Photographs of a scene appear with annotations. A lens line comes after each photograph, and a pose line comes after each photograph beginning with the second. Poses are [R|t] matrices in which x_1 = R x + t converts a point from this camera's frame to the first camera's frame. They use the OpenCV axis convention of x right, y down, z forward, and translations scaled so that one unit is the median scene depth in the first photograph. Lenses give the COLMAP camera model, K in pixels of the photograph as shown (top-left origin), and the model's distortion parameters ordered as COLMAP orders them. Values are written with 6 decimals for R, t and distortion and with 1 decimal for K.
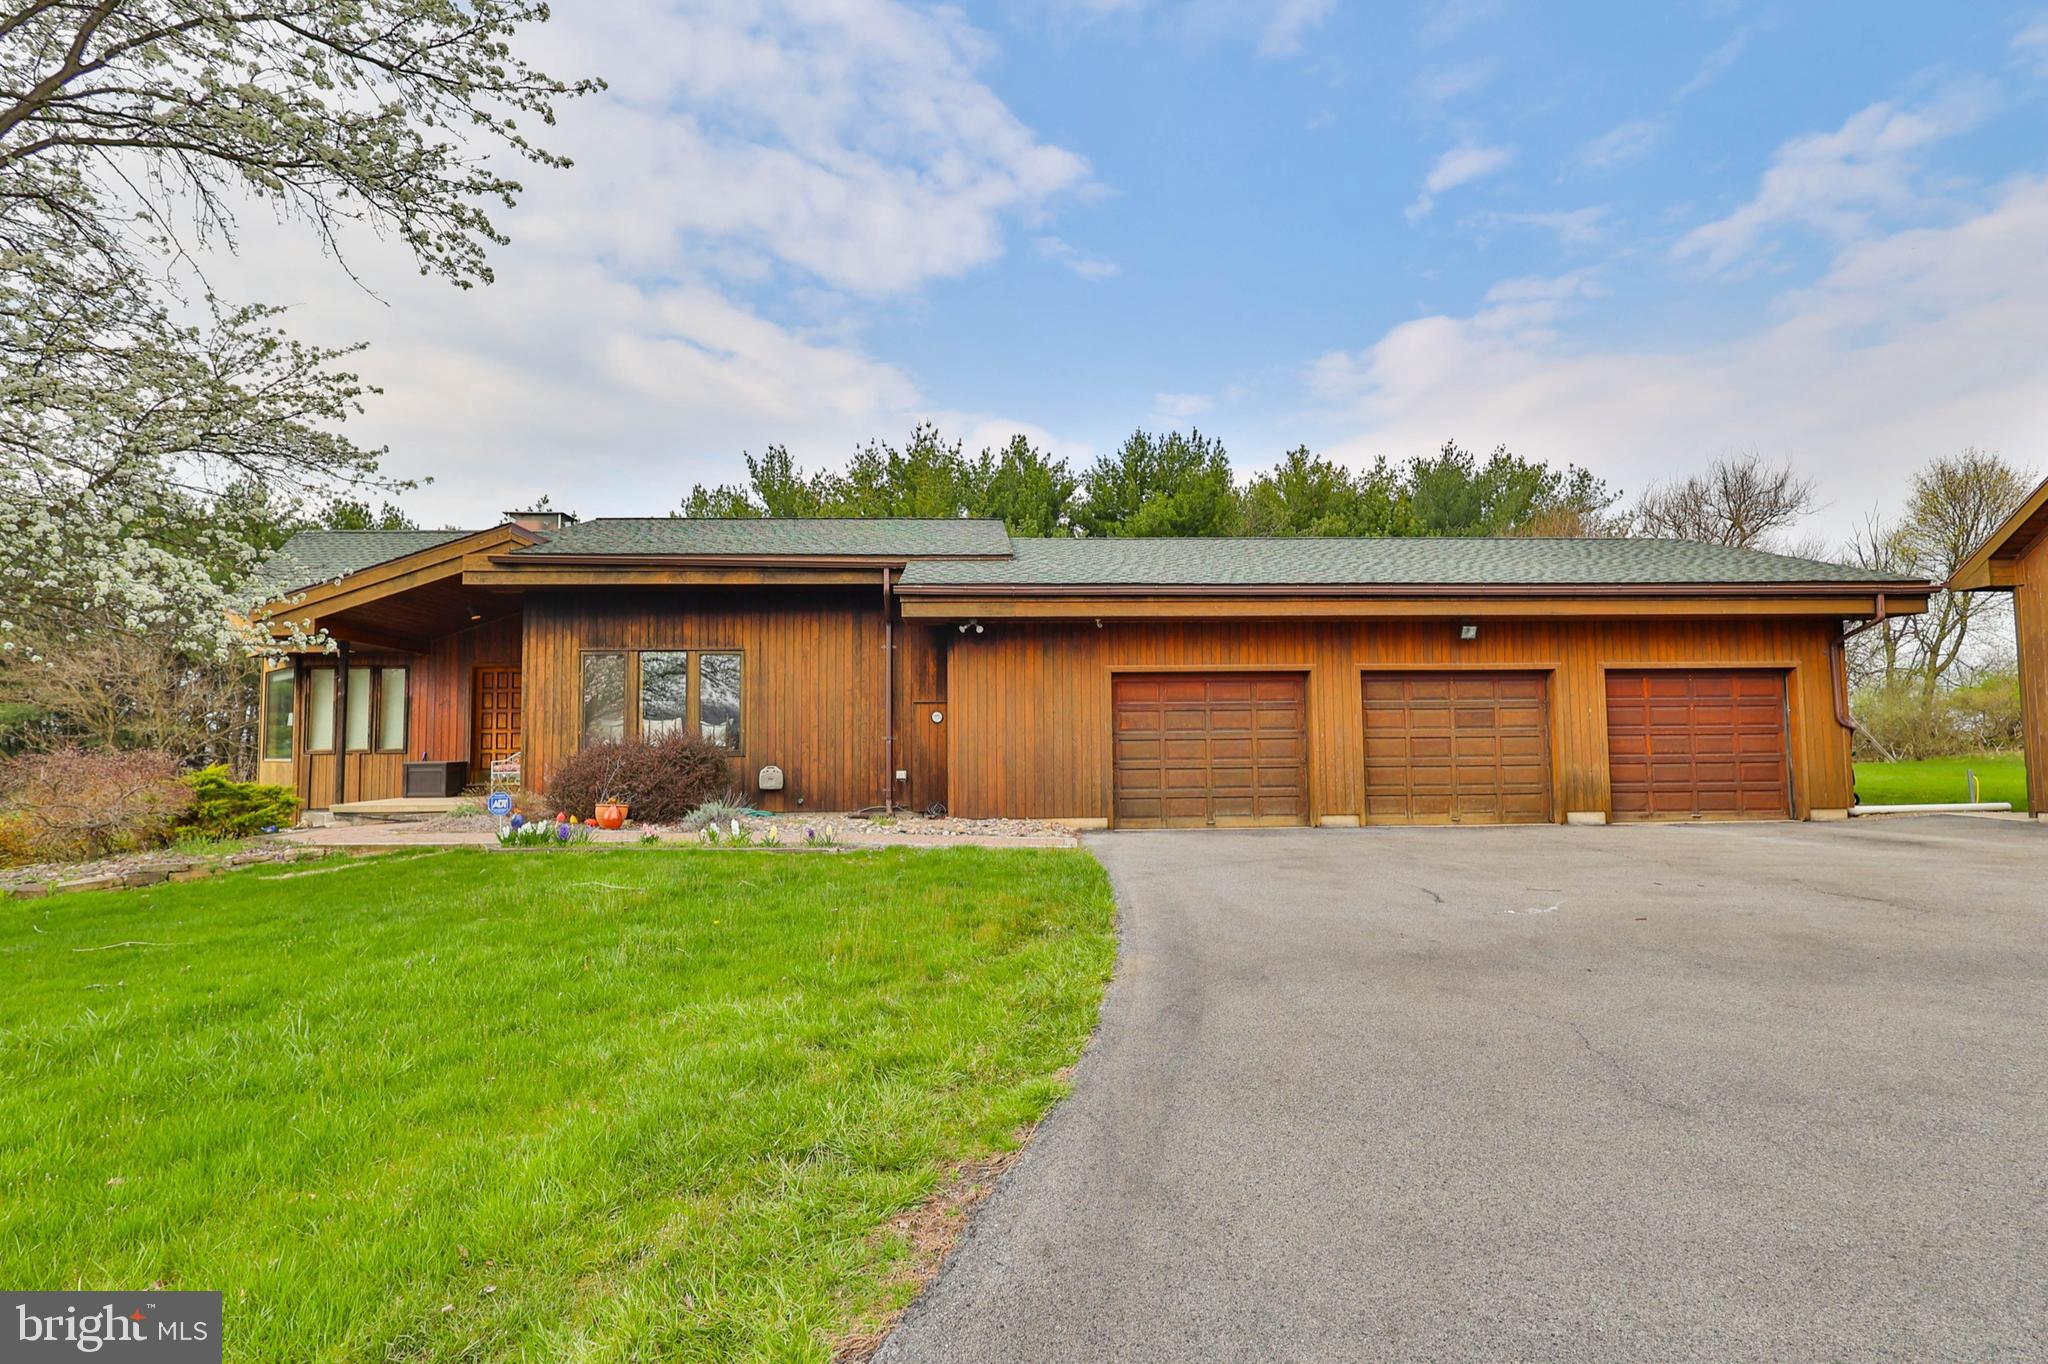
lens RADIAL K [[986.0, 0, 1023.1], [0, 986.0, 684.7], [0, 0, 1]] dist [-0.001623, -0.000587]
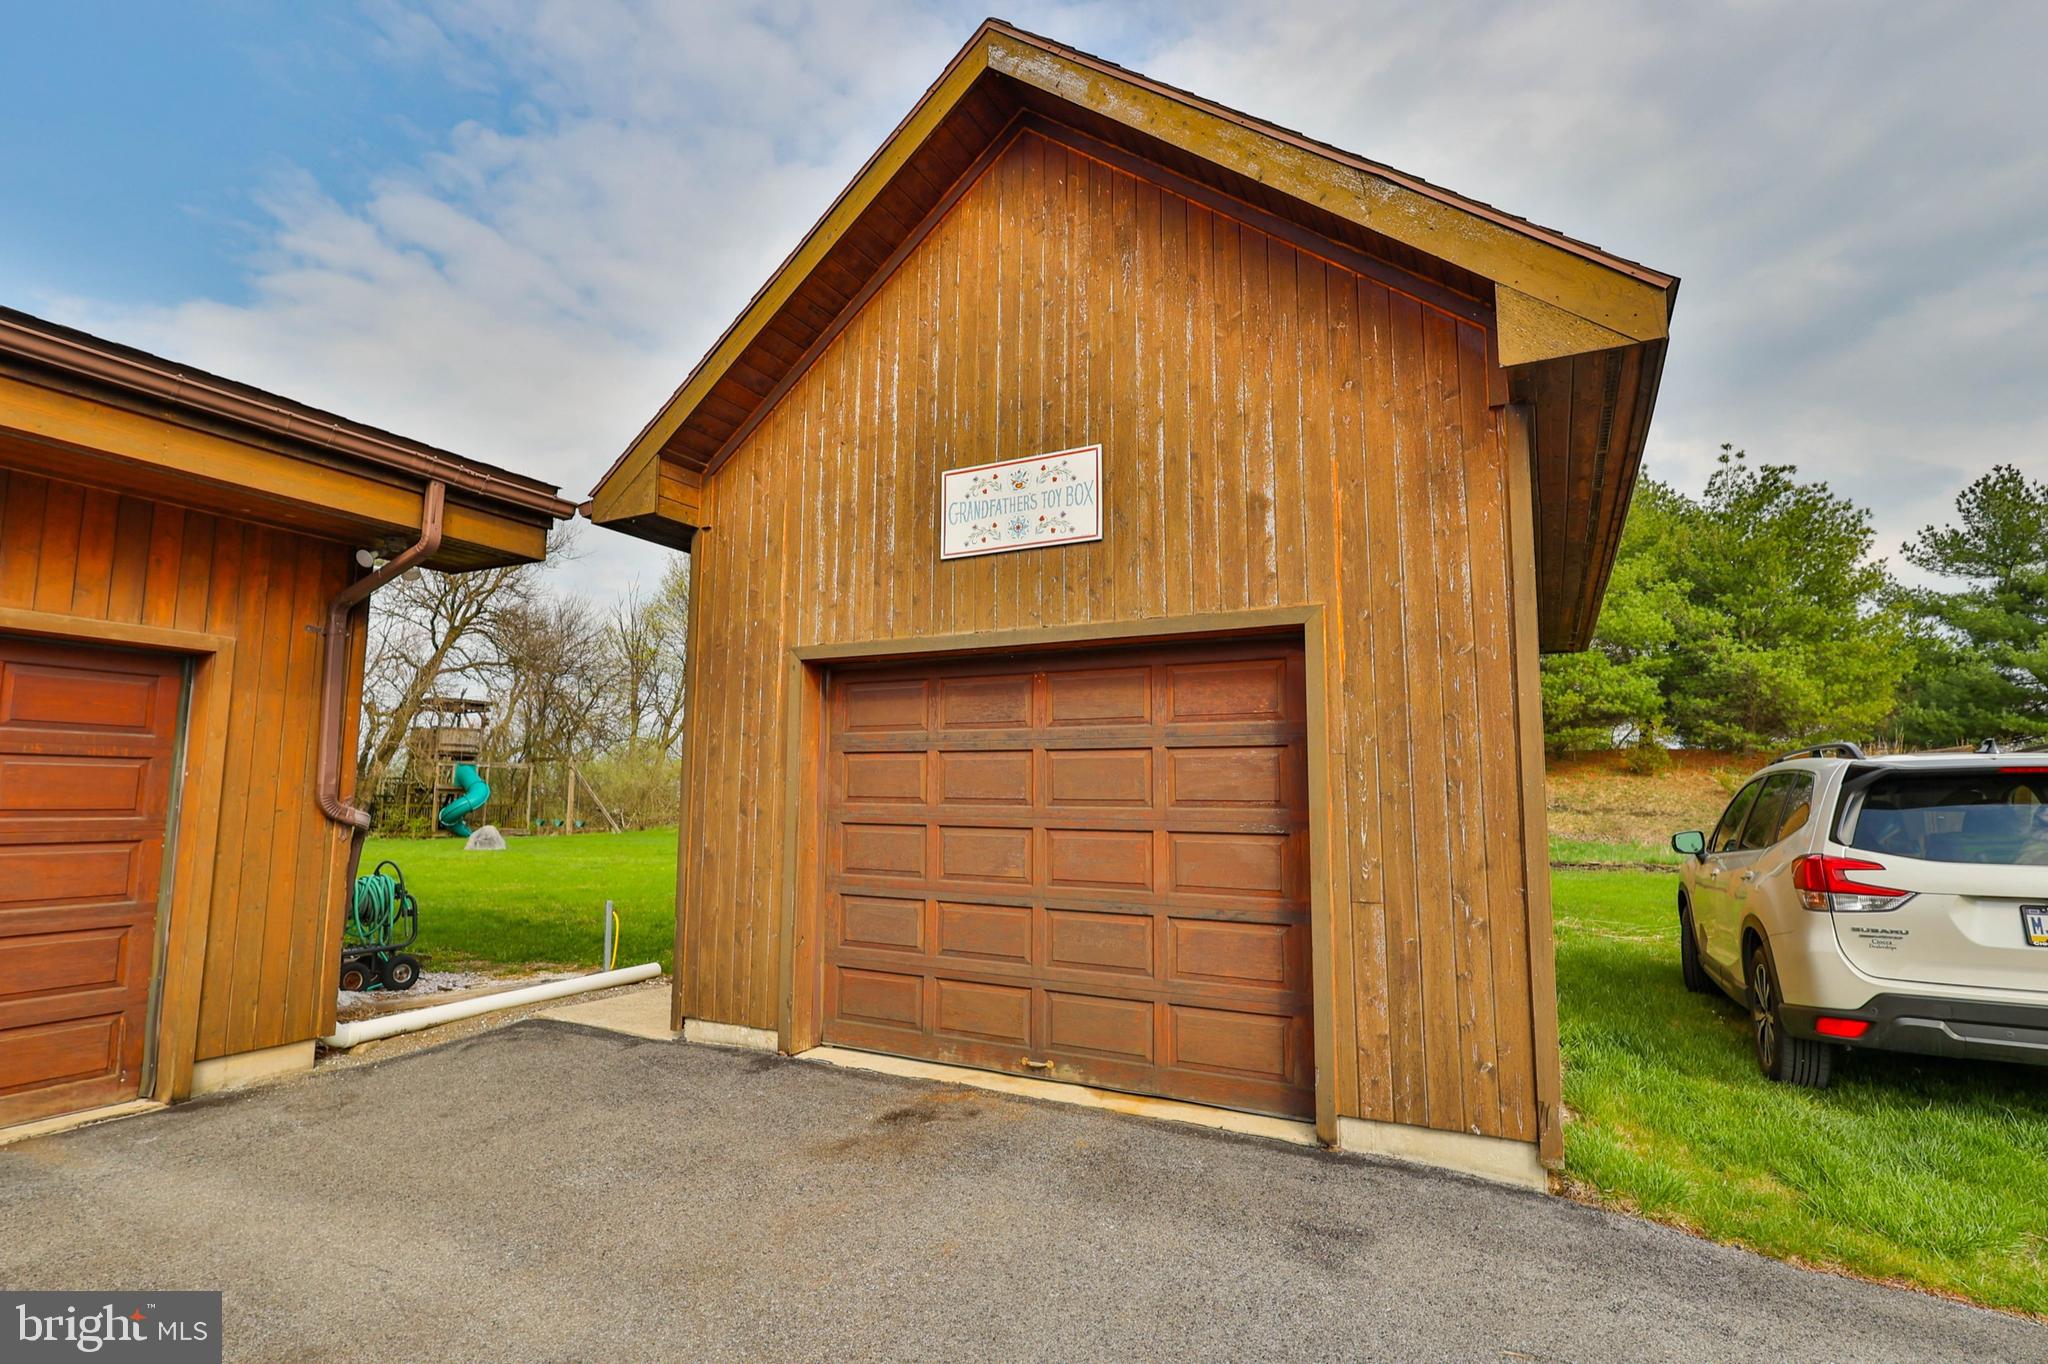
lens RADIAL K [[986.0, 0, 1021.6], [0, 986.0, 686.2], [0, 0, 1]] dist [-0.001623, -0.000587]
pose [[0.471697, 0.111570, 0.874673, 0.612467], [-0.059520, 0.993729, -0.094659, 0.011063], [-0.879749, -0.007410, 0.475380, 0.576761]]
